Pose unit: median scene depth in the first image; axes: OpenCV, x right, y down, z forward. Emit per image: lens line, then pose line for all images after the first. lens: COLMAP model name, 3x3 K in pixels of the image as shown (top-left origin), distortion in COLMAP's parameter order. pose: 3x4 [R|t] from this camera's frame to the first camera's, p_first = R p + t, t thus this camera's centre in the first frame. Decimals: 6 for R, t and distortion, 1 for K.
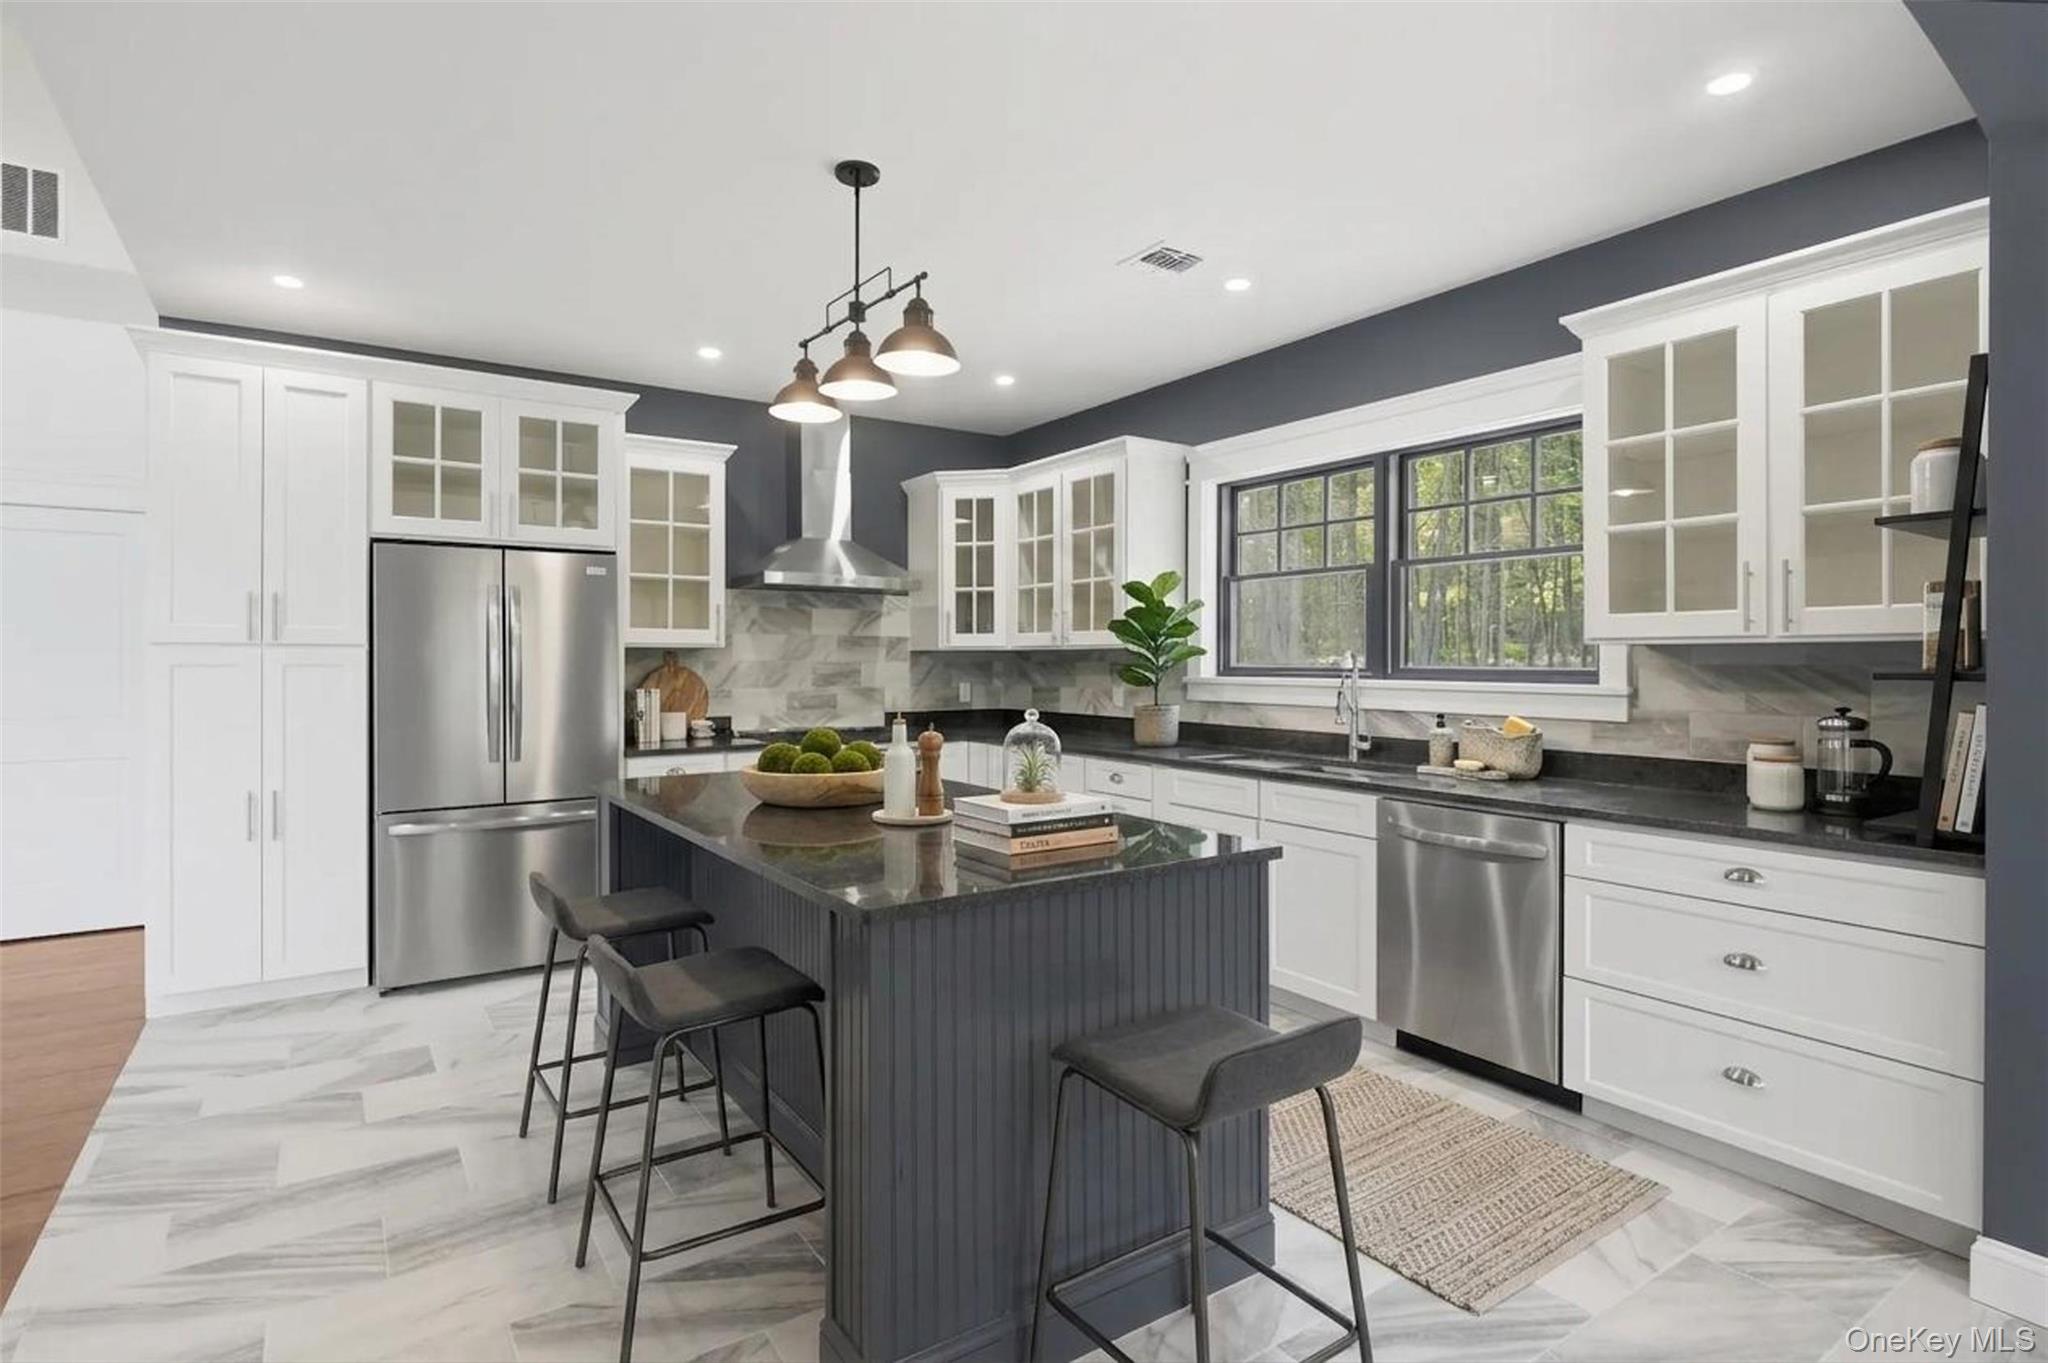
lens RADIAL K [[1008.6, 0, 1019.8], [0, 1008.6, 661.6], [0, 0, 1]] dist [-0.000287, 0.000292]
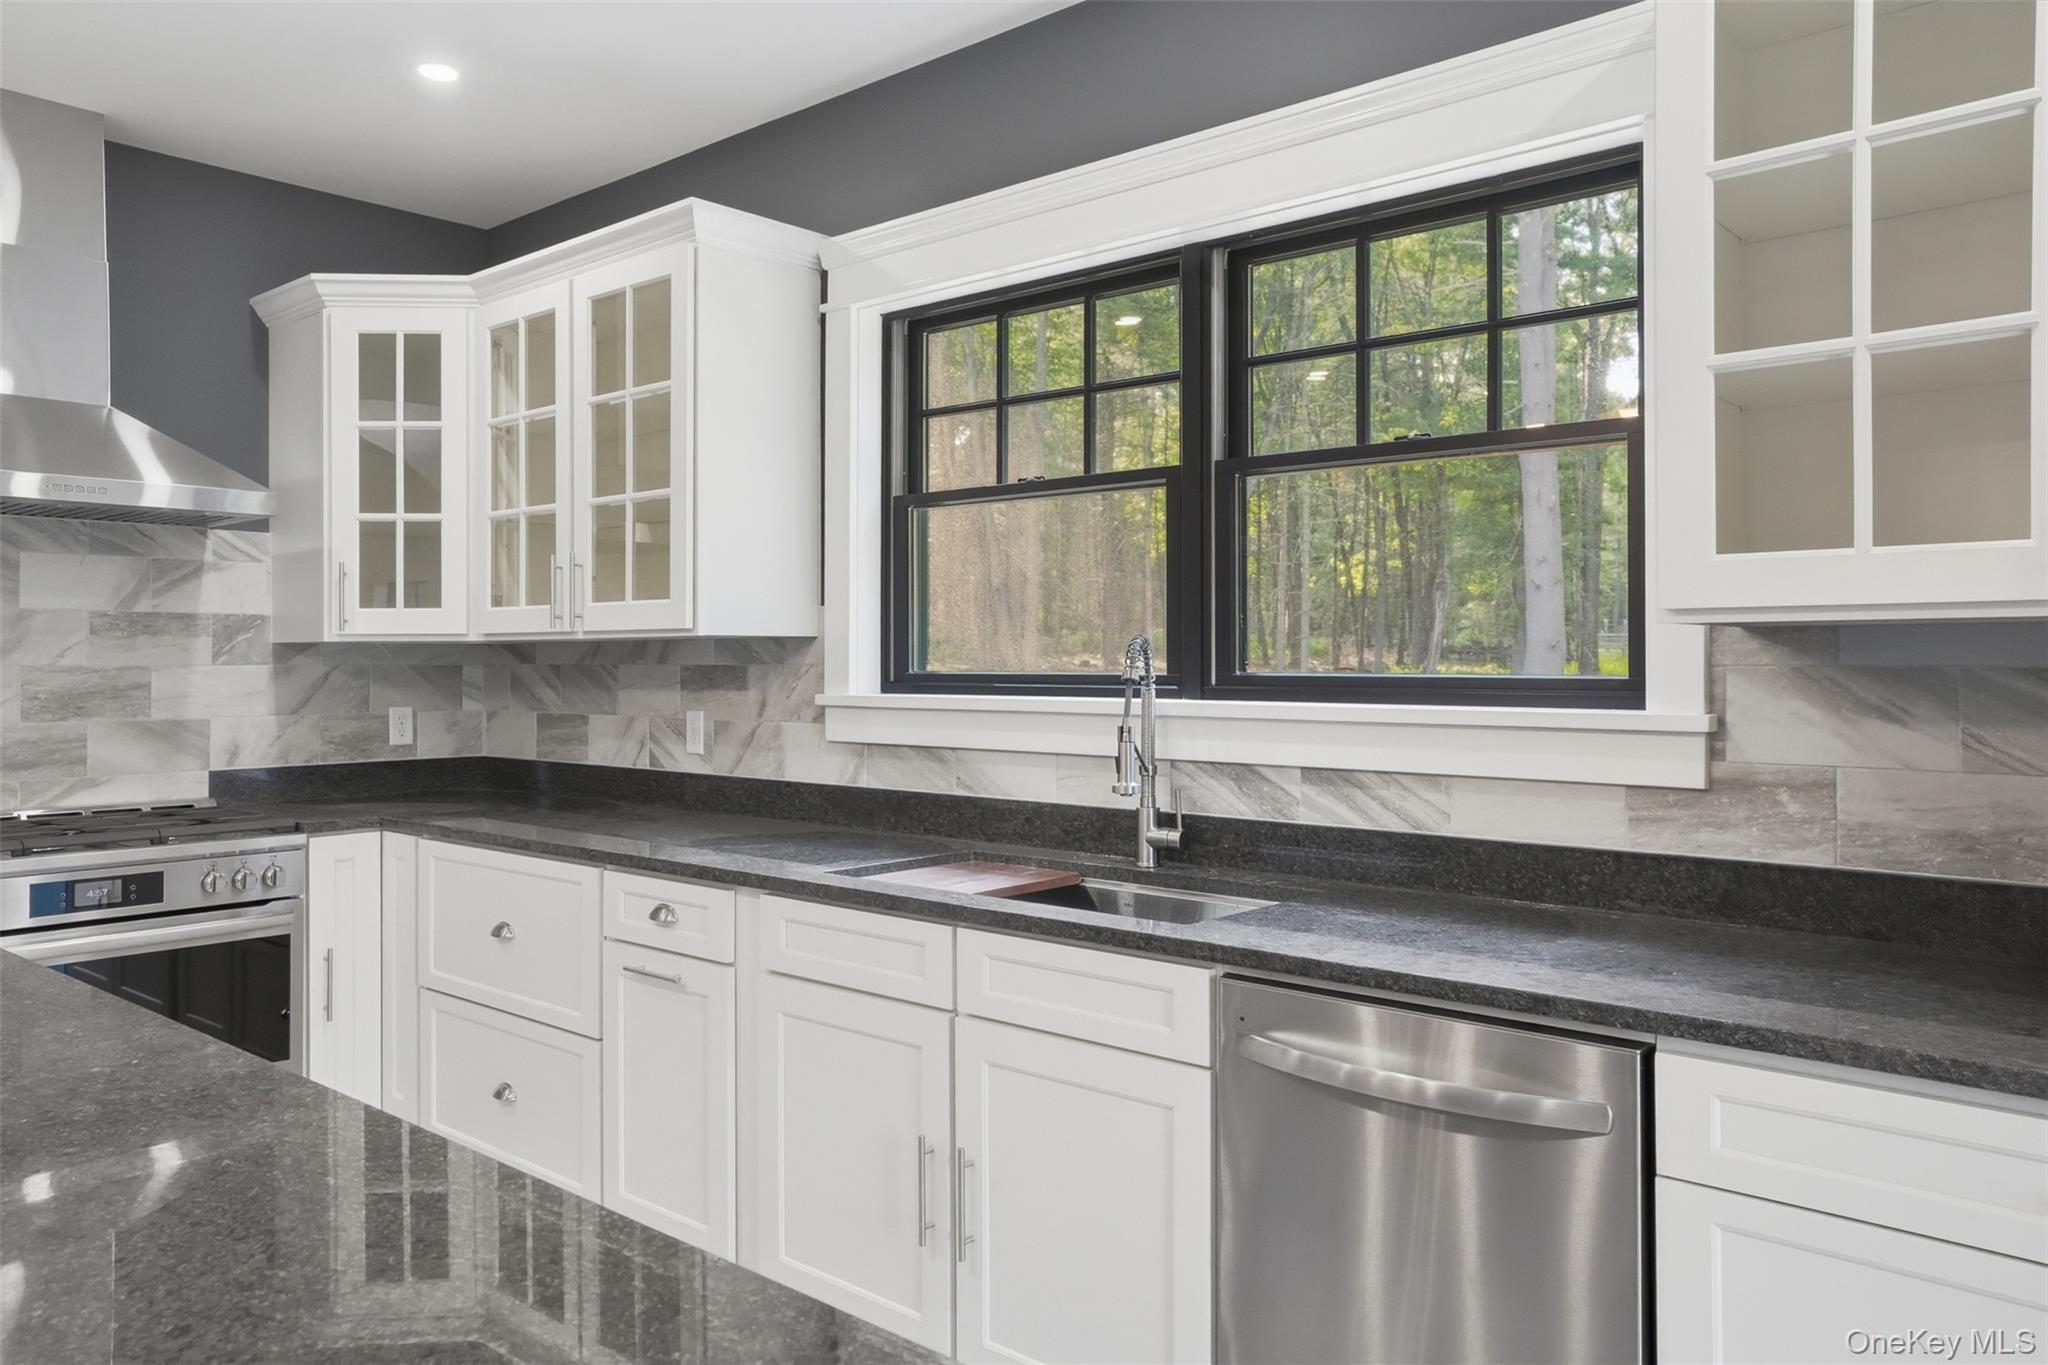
lens RADIAL K [[993.0, 0, 1051.0], [0, 993.0, 690.5], [0, 0, 1]] dist [0.001049, 0.000232]
pose [[0.960288, -0.011825, 0.278758, 0.164443], [0.003697, 0.999553, 0.029666, -0.001196], [-0.278985, -0.027457, 0.959903, 0.594100]]
